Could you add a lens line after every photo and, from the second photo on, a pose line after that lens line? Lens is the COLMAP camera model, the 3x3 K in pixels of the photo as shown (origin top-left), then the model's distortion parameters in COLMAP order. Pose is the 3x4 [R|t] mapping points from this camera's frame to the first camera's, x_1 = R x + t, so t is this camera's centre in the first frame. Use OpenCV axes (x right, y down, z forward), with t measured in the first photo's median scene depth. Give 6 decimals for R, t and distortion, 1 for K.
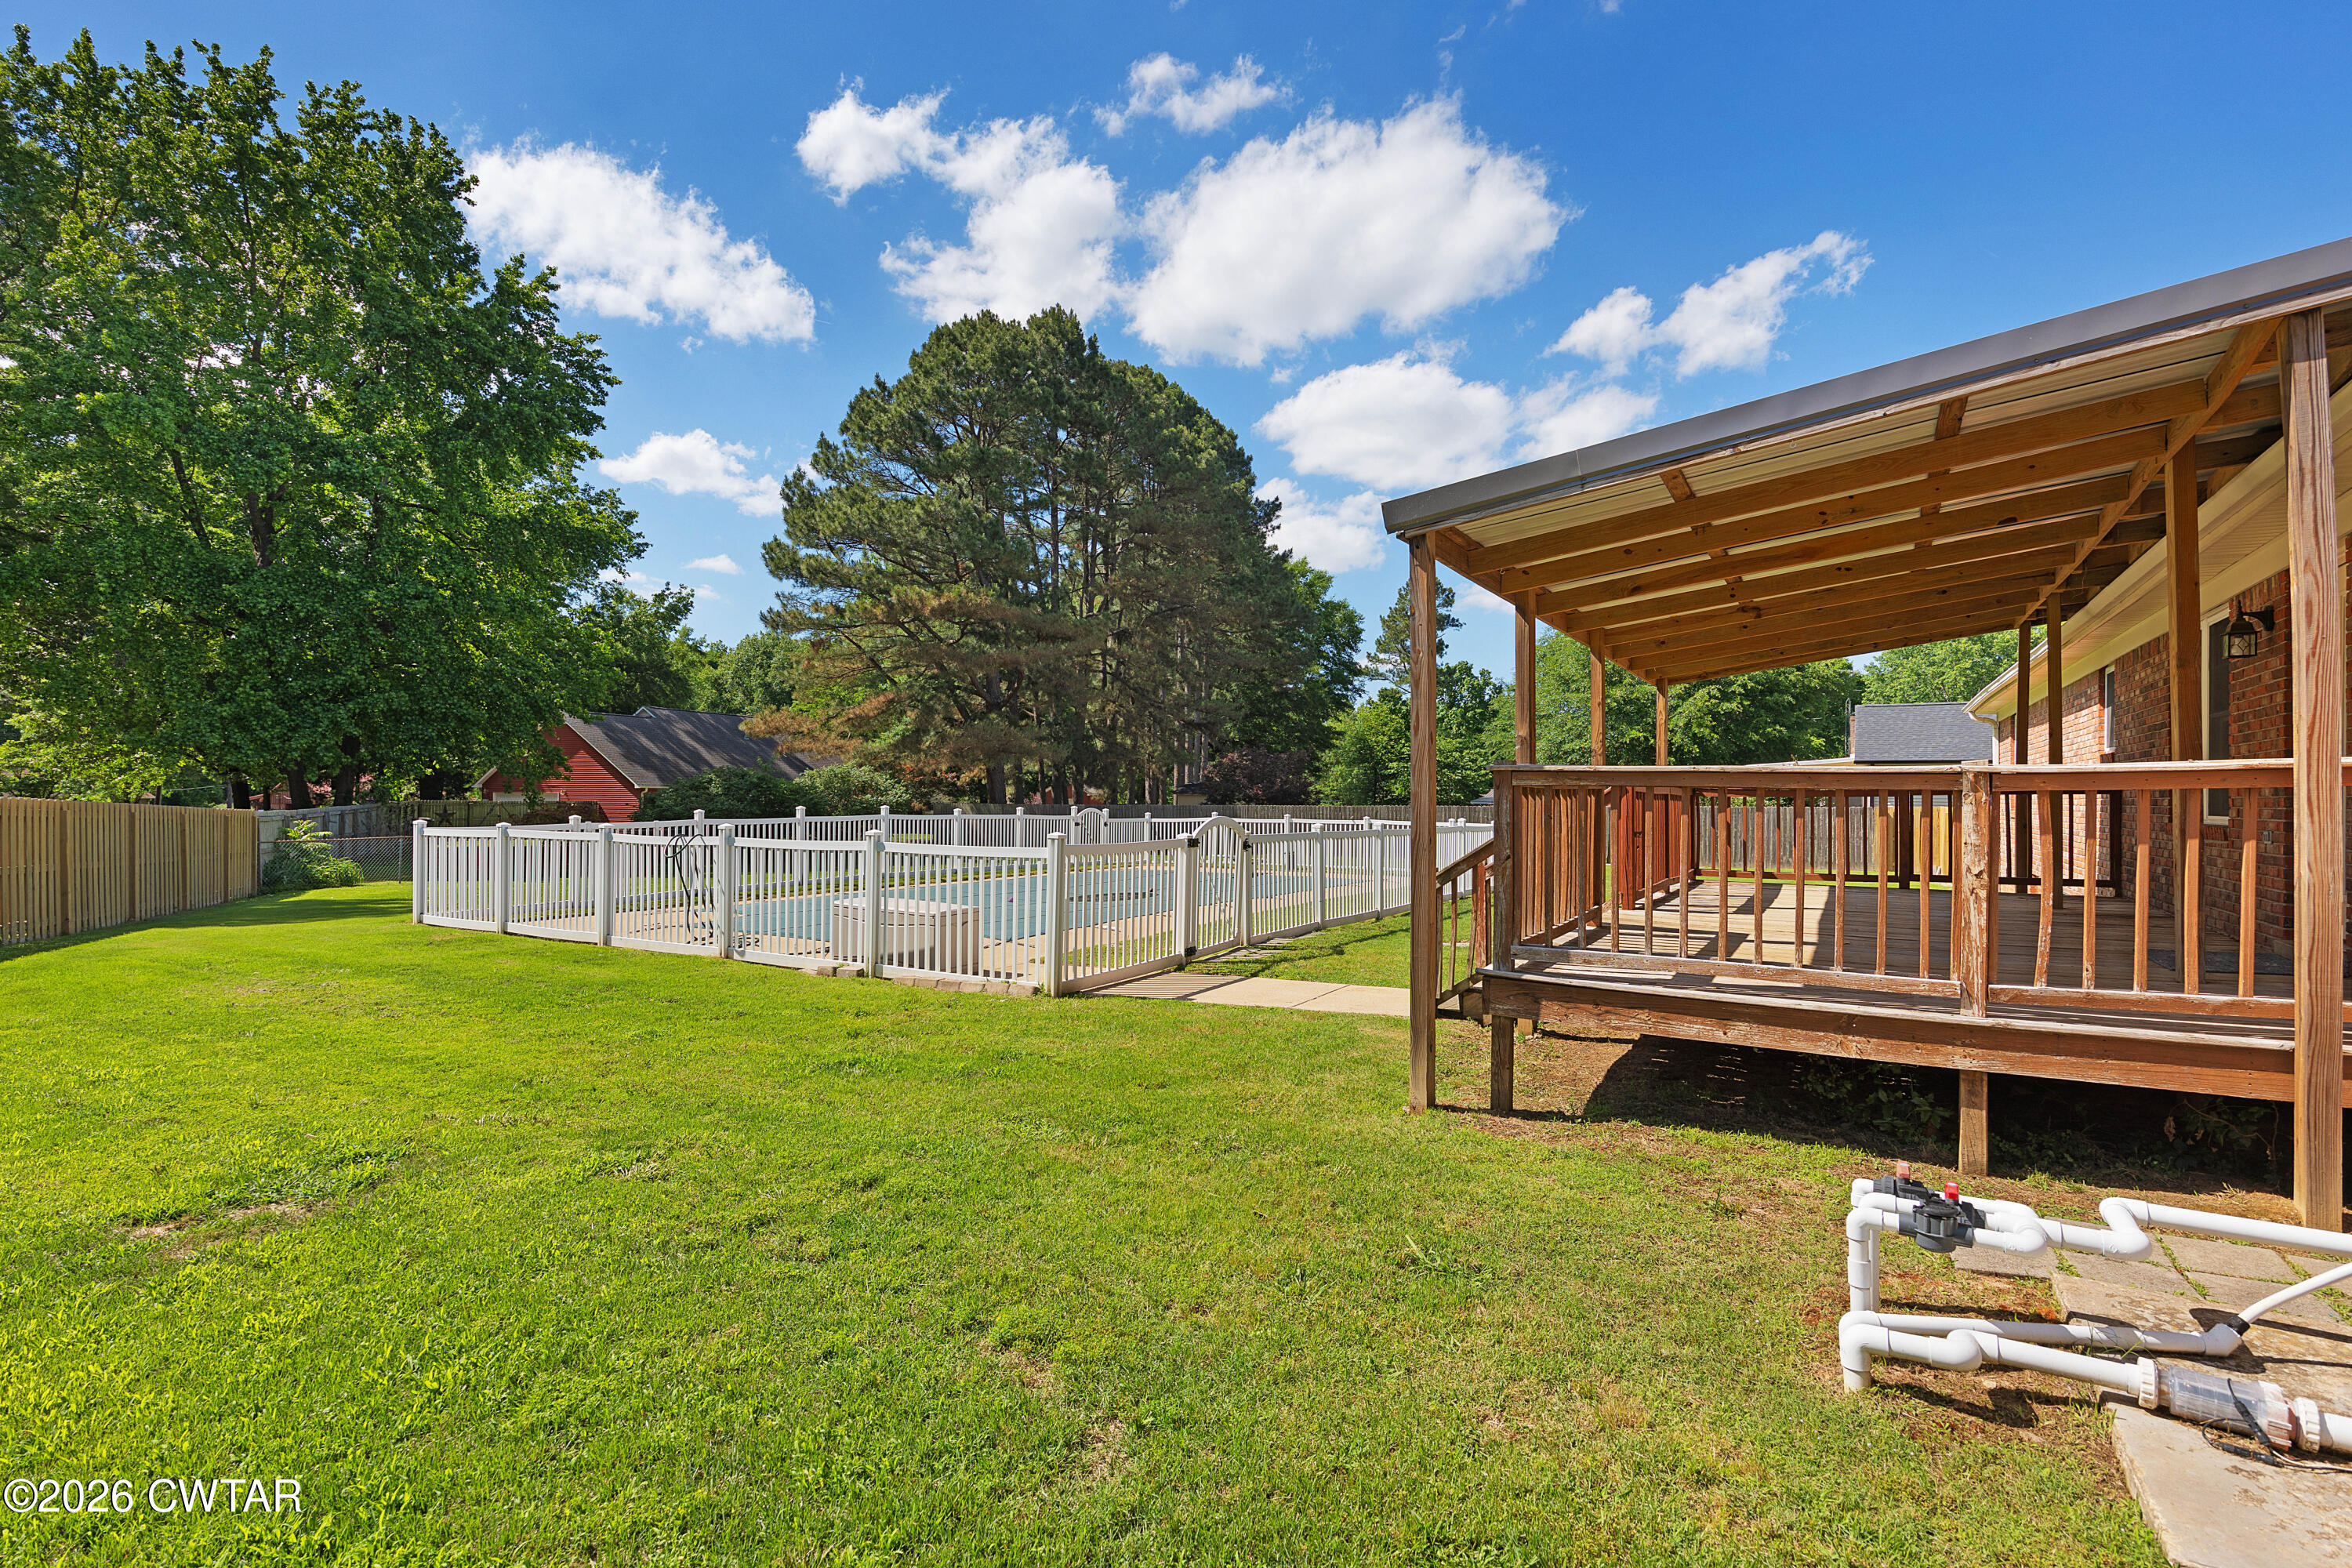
lens RADIAL K [[1123.5, 0, 1171.3], [0, 1123.5, 785.5], [0, 0, 1]] dist [0.014315, -0.000291]
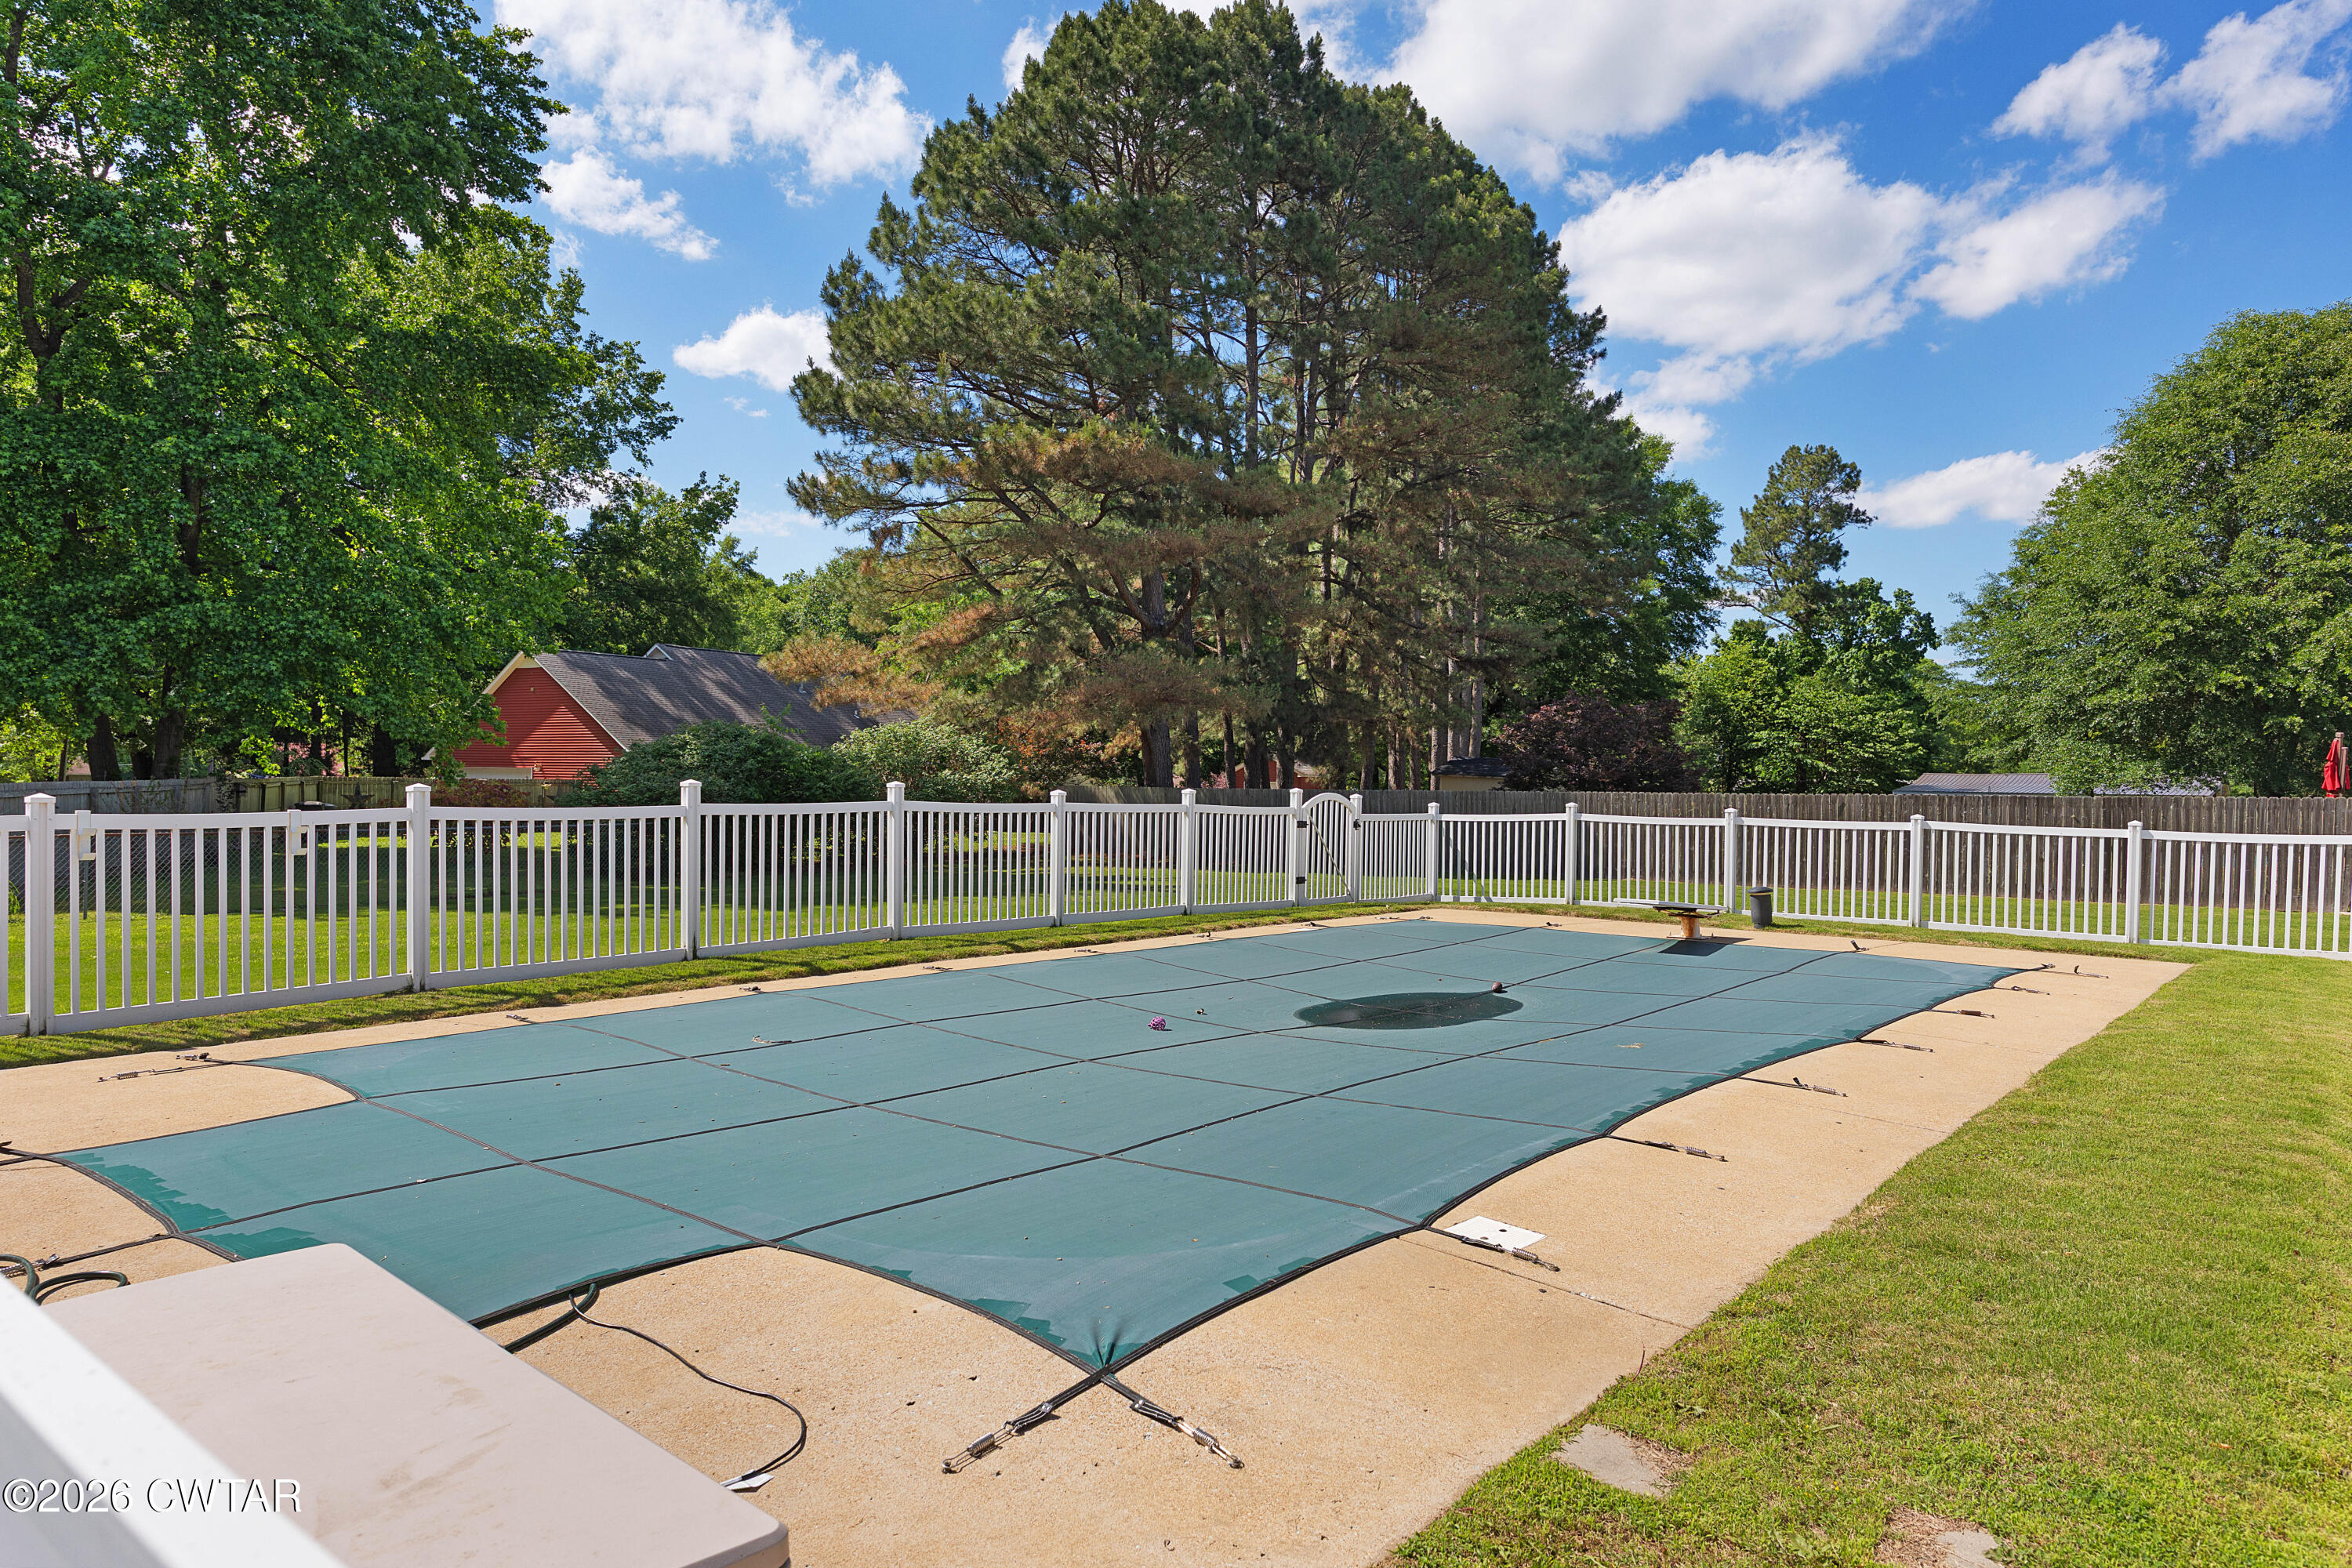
lens RADIAL K [[1477.0, 0, 1179.9], [0, 1477.0, 795.5], [0, 0, 1]] dist [0.010320, -0.002773]
pose [[0.989264, 0.007541, -0.145945, -0.020586], [-0.004868, 0.999814, 0.018663, 0.004724], [0.146059, -0.017752, 0.989117, 0.169693]]
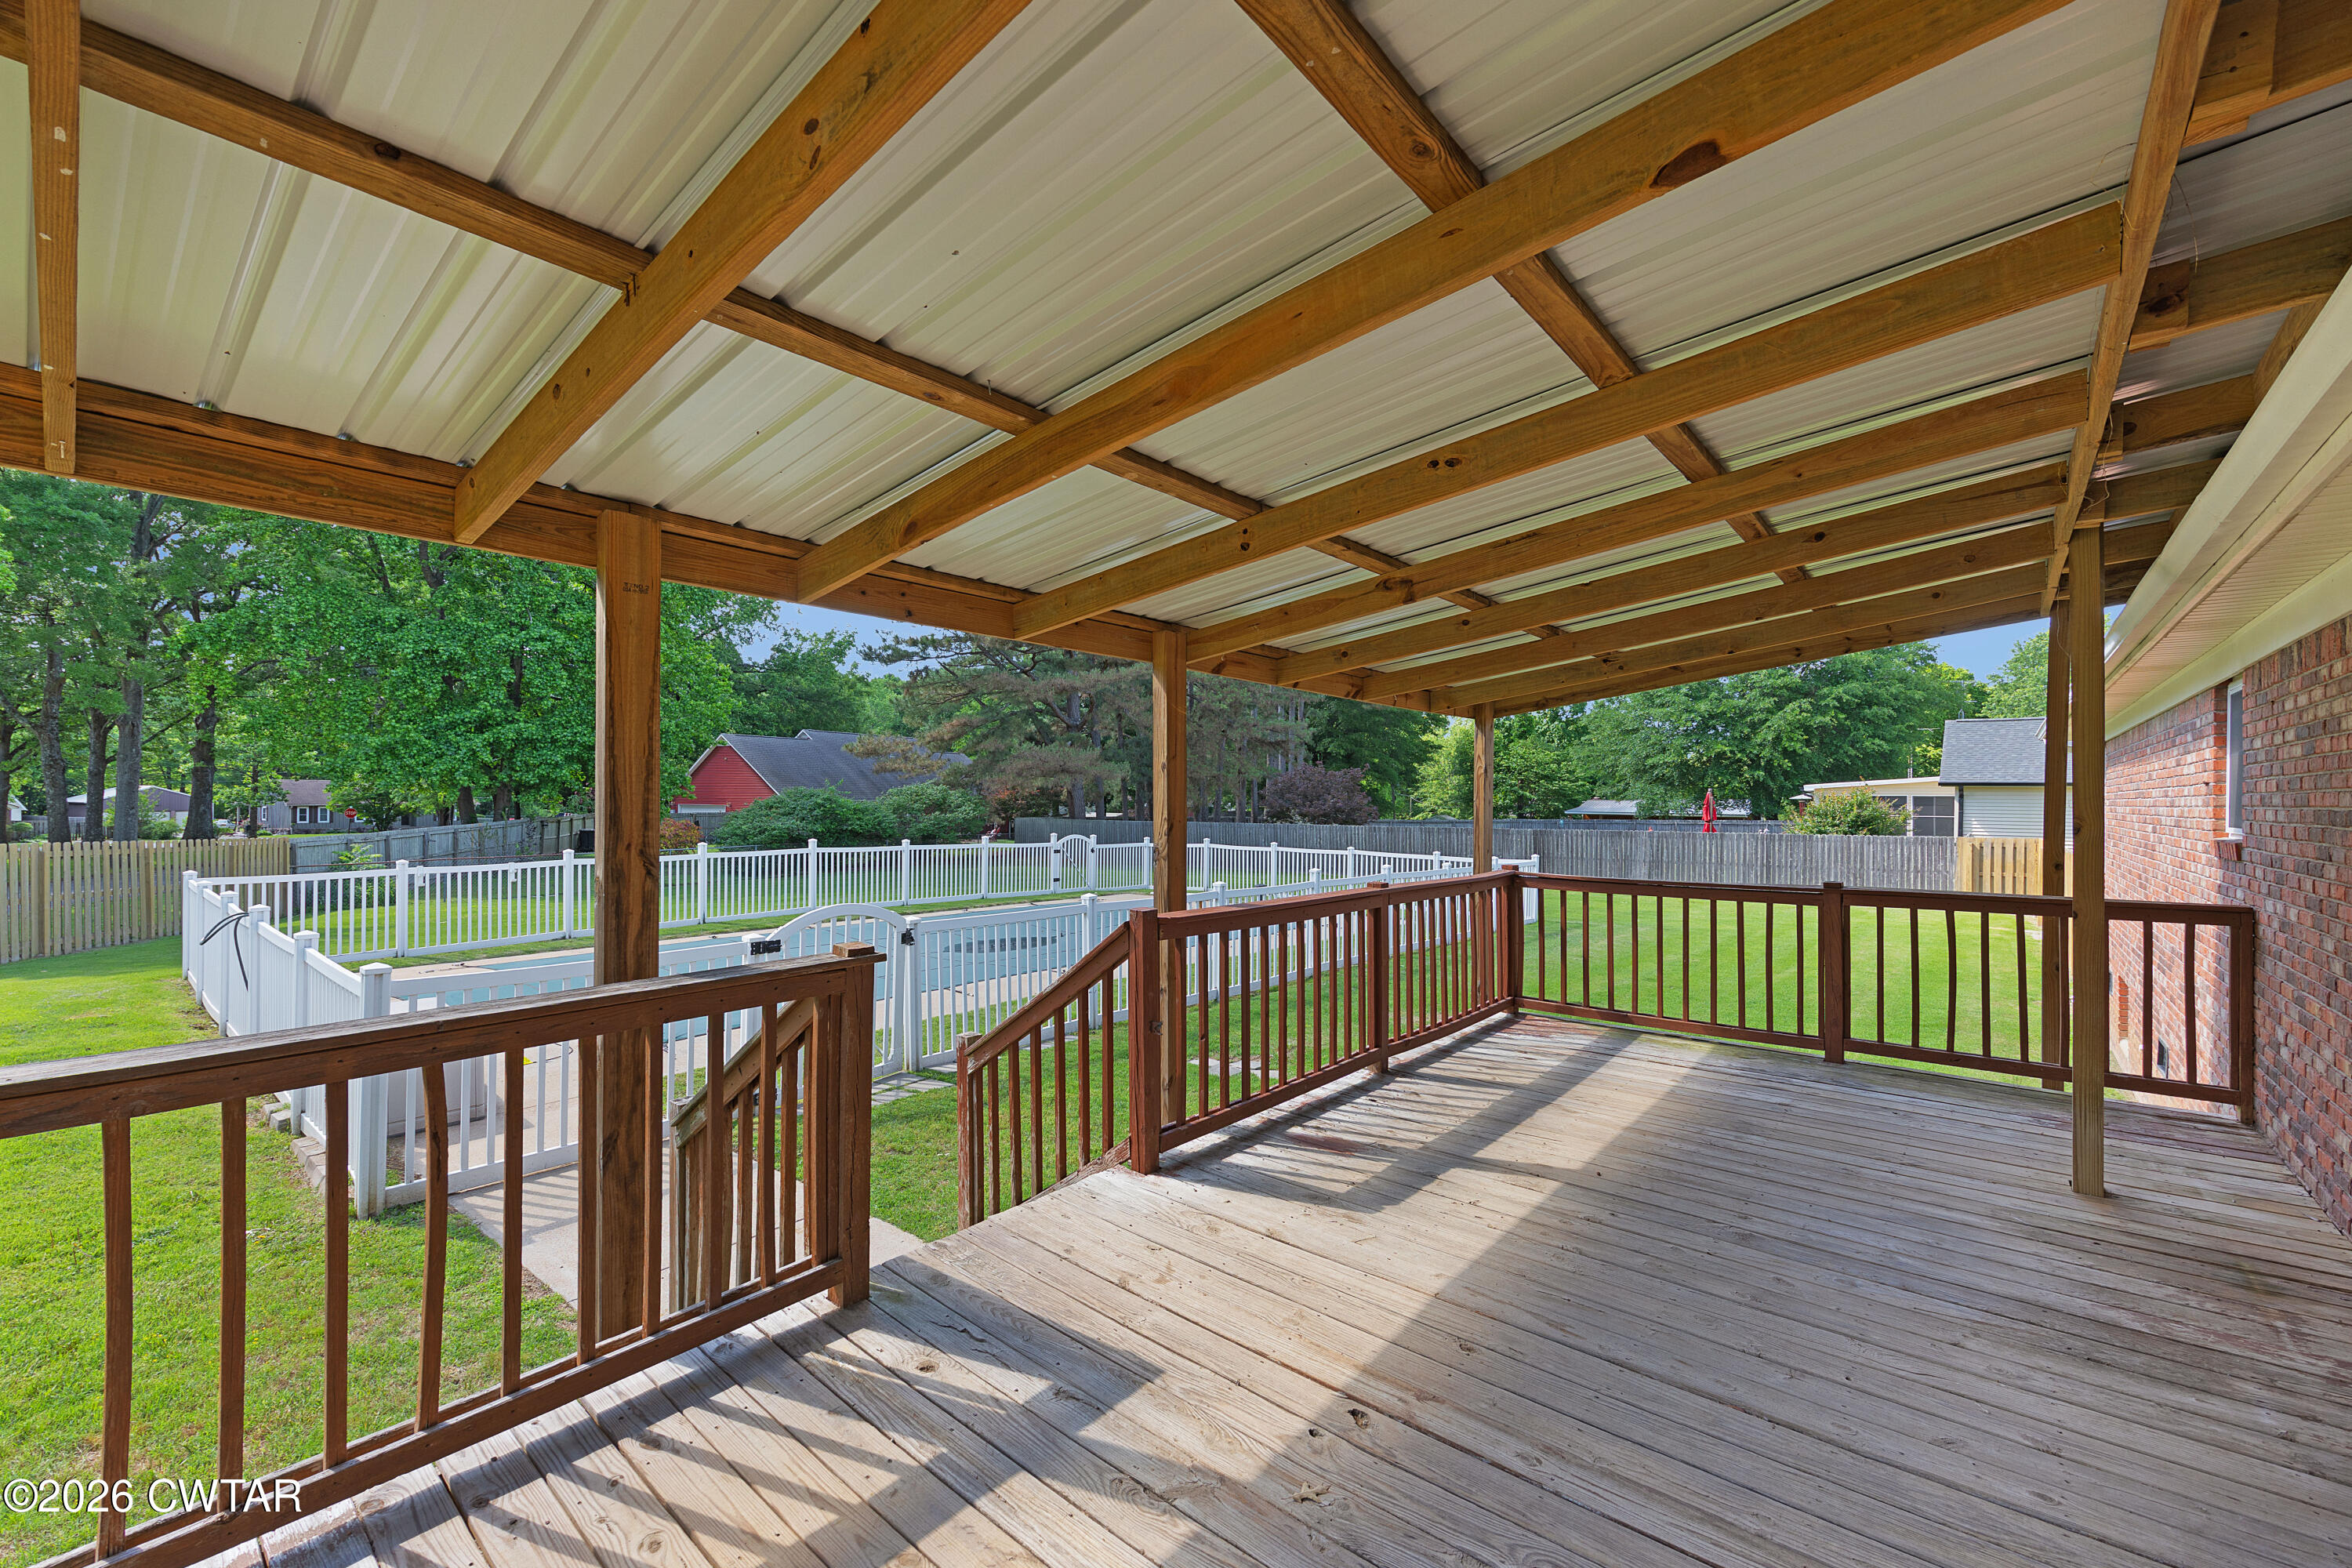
lens RADIAL K [[963.7, 0, 1178.7], [0, 963.7, 800.8], [0, 0, 1]] dist [0.004450, 0.000858]
pose [[0.988211, 0.001952, -0.153085, 0.076365], [-0.000169, 0.999932, 0.011664, -0.010115], [0.153097, -0.011501, 0.988144, 0.088636]]
